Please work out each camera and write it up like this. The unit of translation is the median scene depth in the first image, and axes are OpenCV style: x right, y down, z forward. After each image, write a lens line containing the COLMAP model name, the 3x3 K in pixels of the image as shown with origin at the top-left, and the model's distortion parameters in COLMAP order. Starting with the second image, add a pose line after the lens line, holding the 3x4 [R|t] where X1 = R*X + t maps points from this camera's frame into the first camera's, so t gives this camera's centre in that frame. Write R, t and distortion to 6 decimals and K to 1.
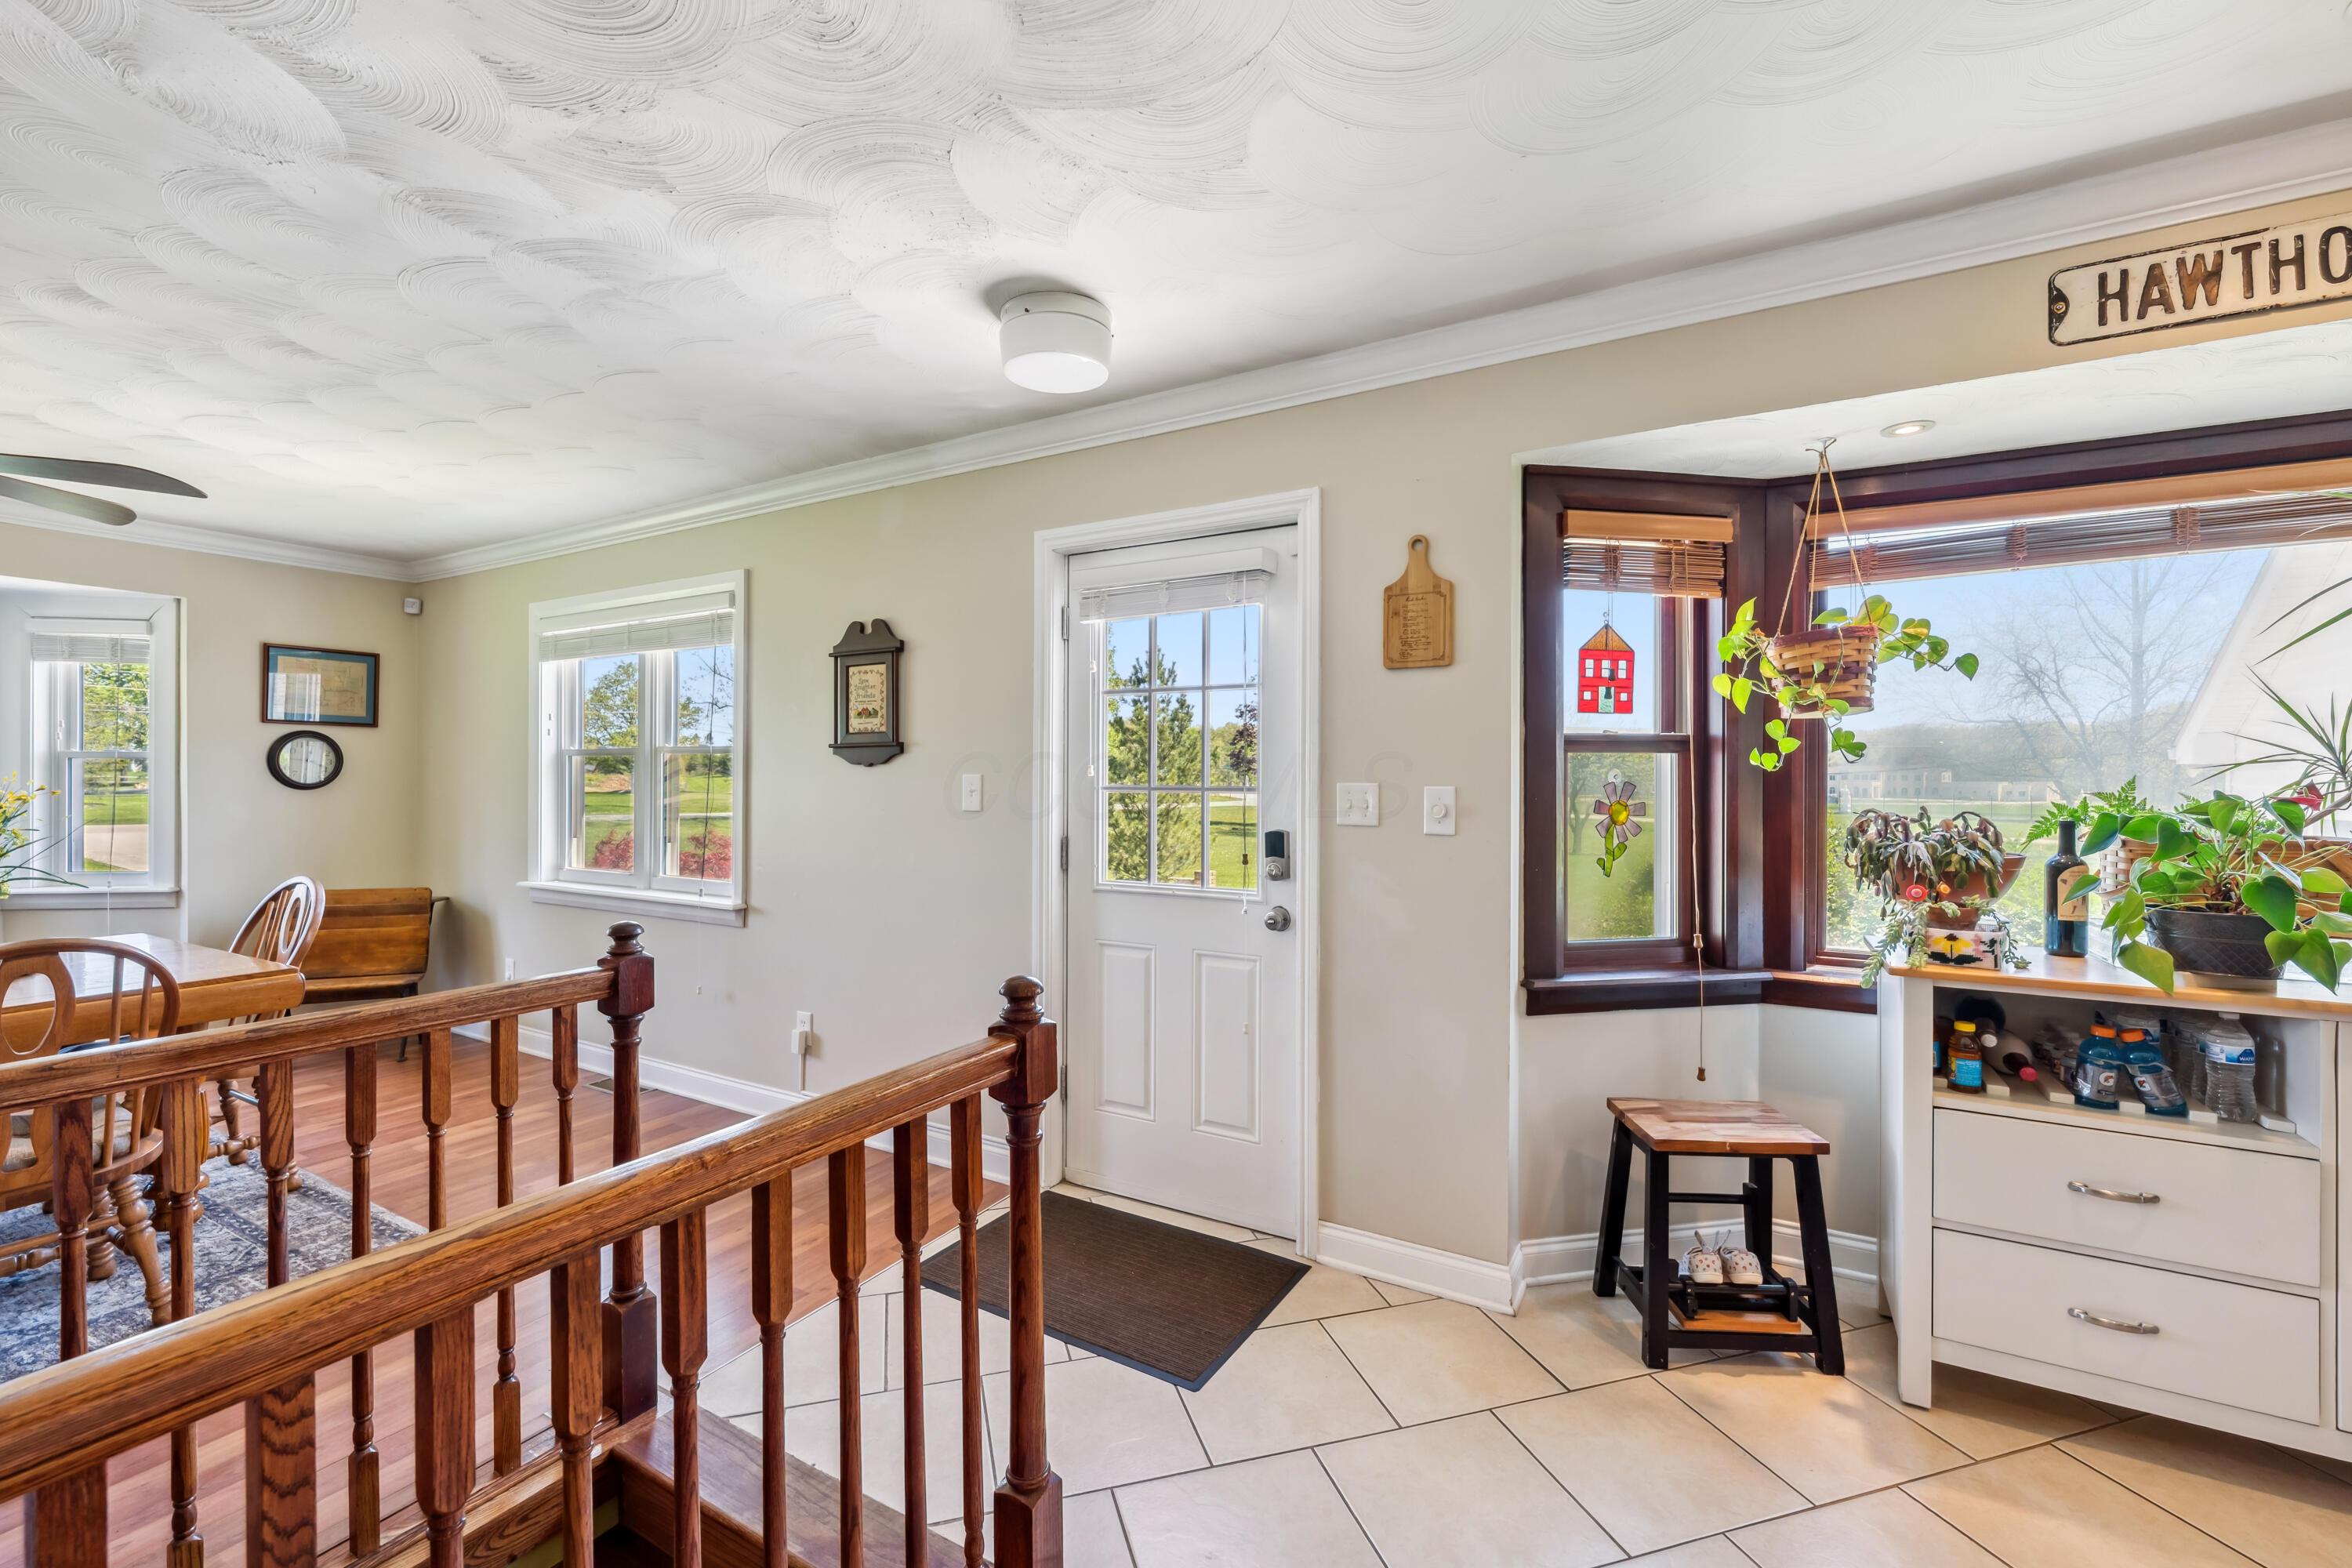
lens RADIAL K [[972.8, 0, 1166.4], [0, 972.8, 779.0], [0, 0, 1]] dist [0.015543, 0.000011]
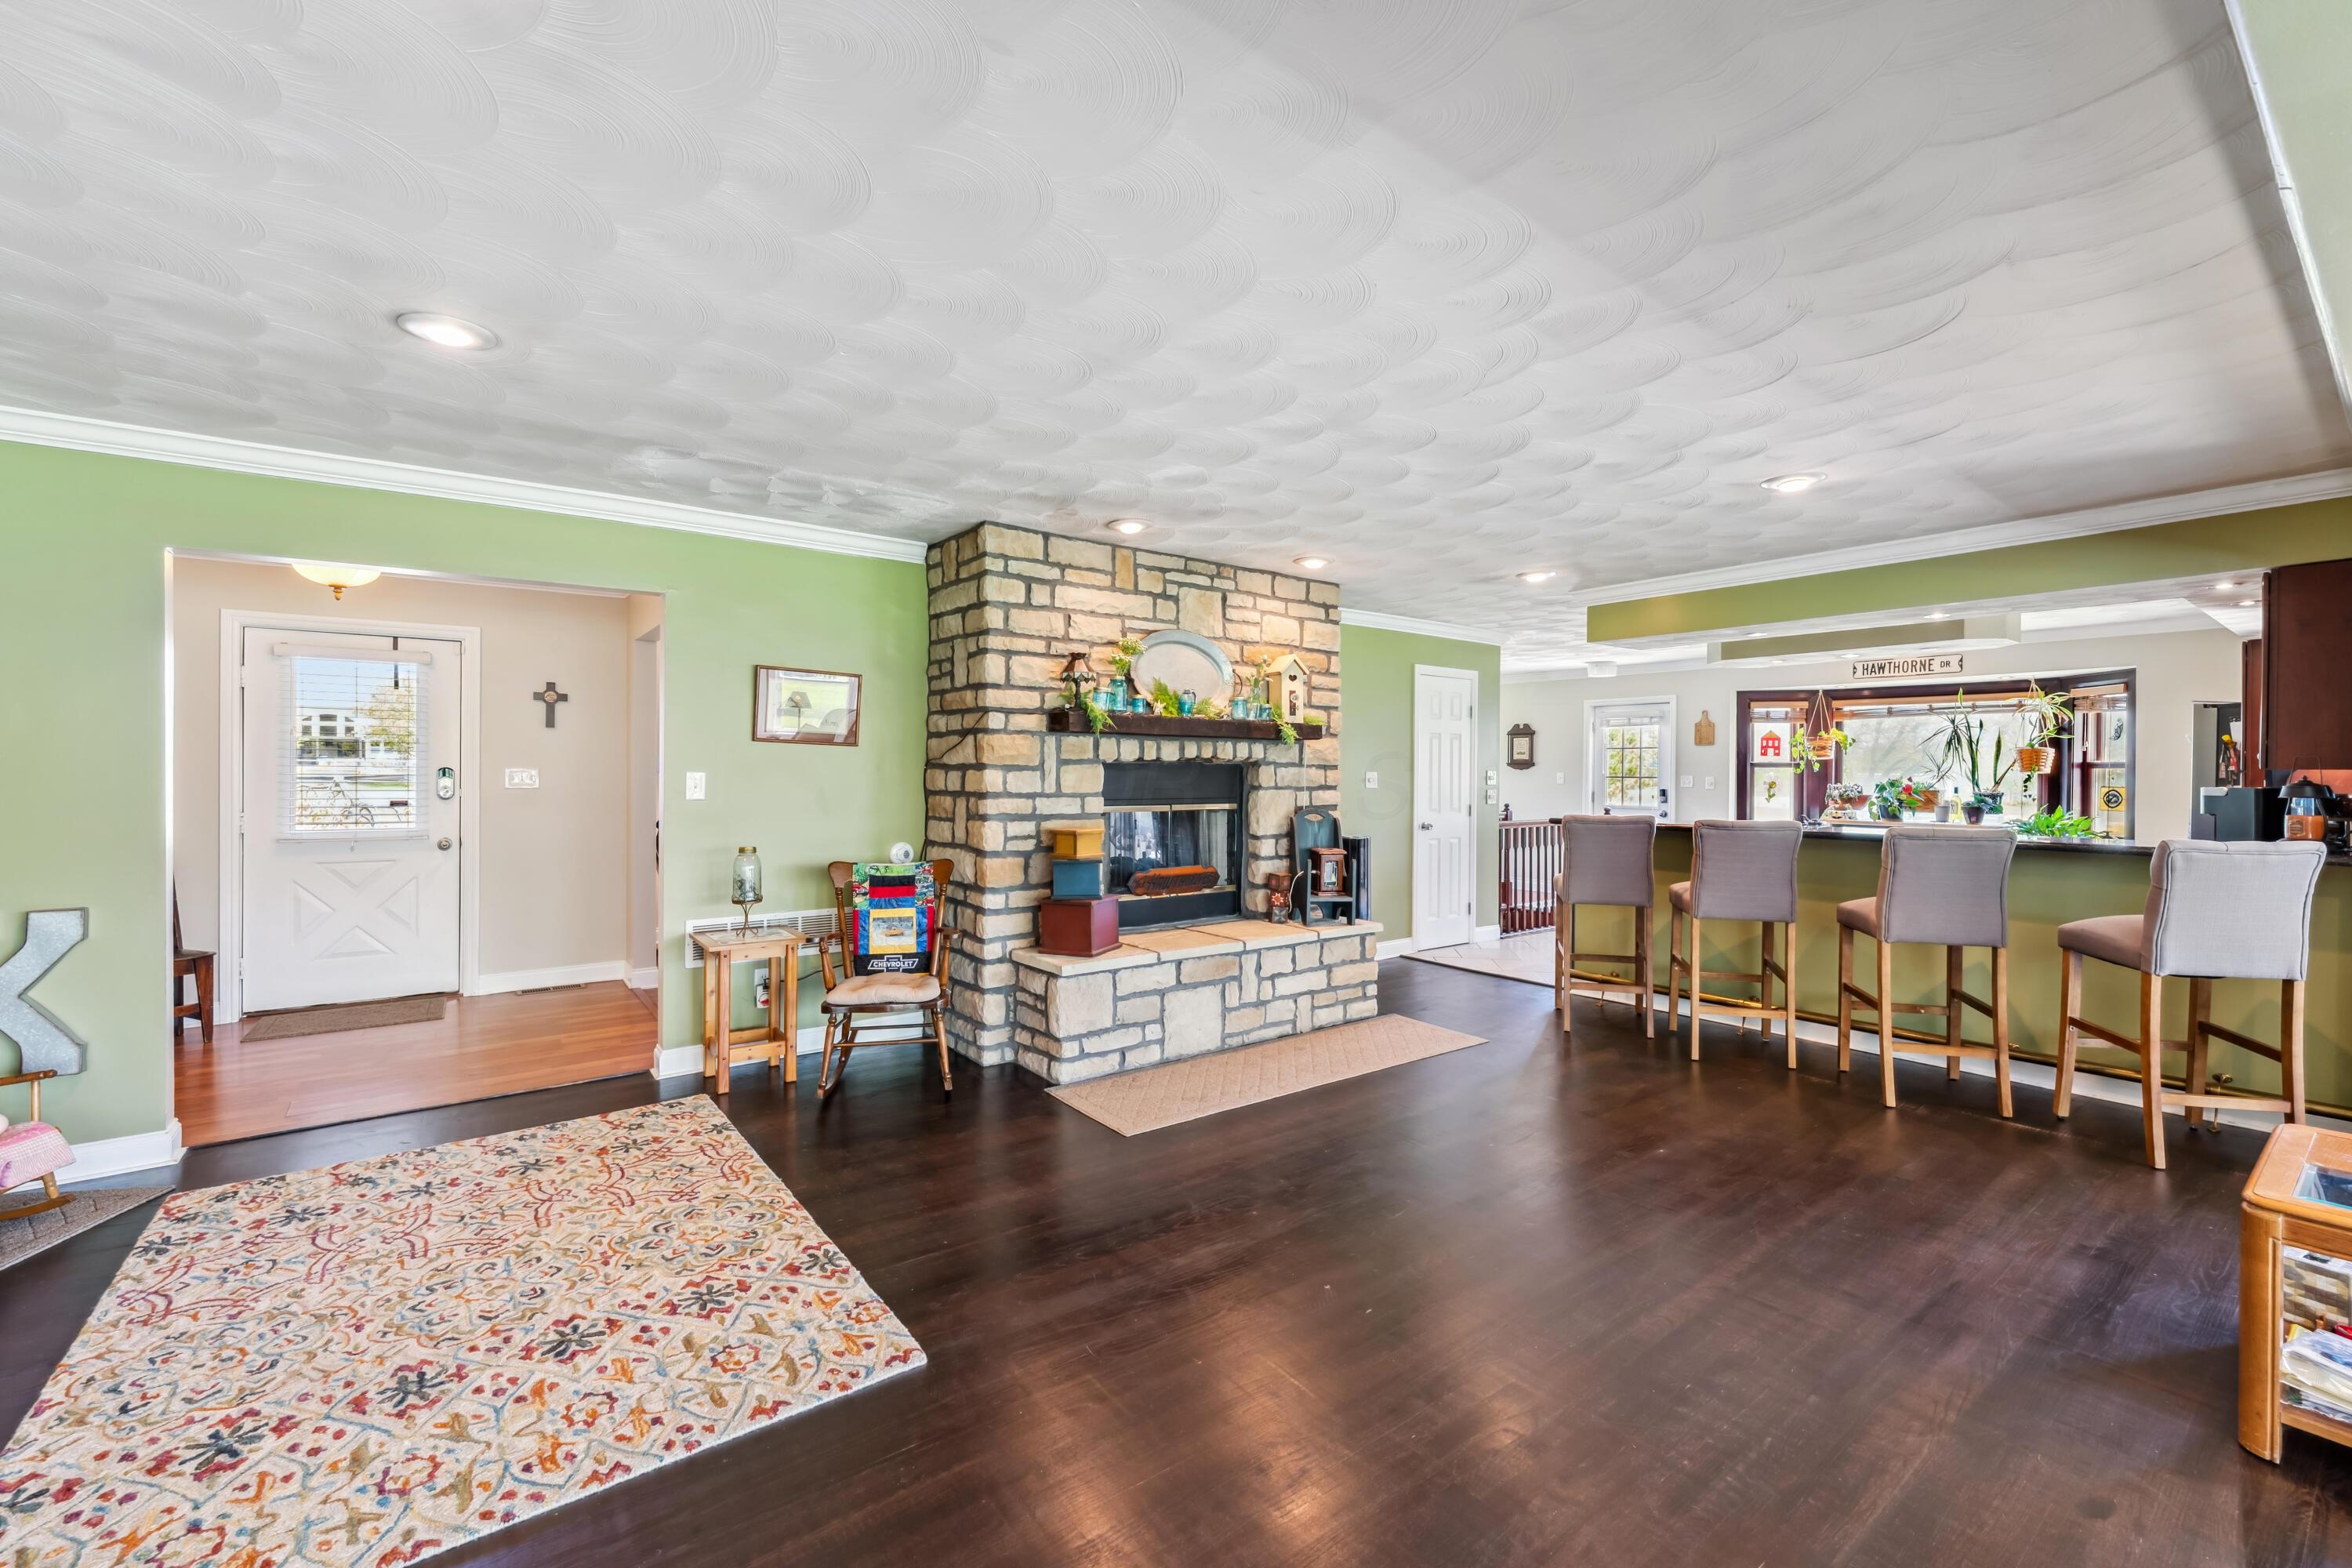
lens RADIAL K [[972.8, 0, 1166.4], [0, 972.8, 779.0], [0, 0, 1]] dist [0.015543, 0.000011]
pose [[0.914488, 0.012935, -0.404407, -0.106691], [-0.014547, 0.999894, -0.000912, 0.045691], [0.404352, 0.006717, 0.914579, -3.069594]]
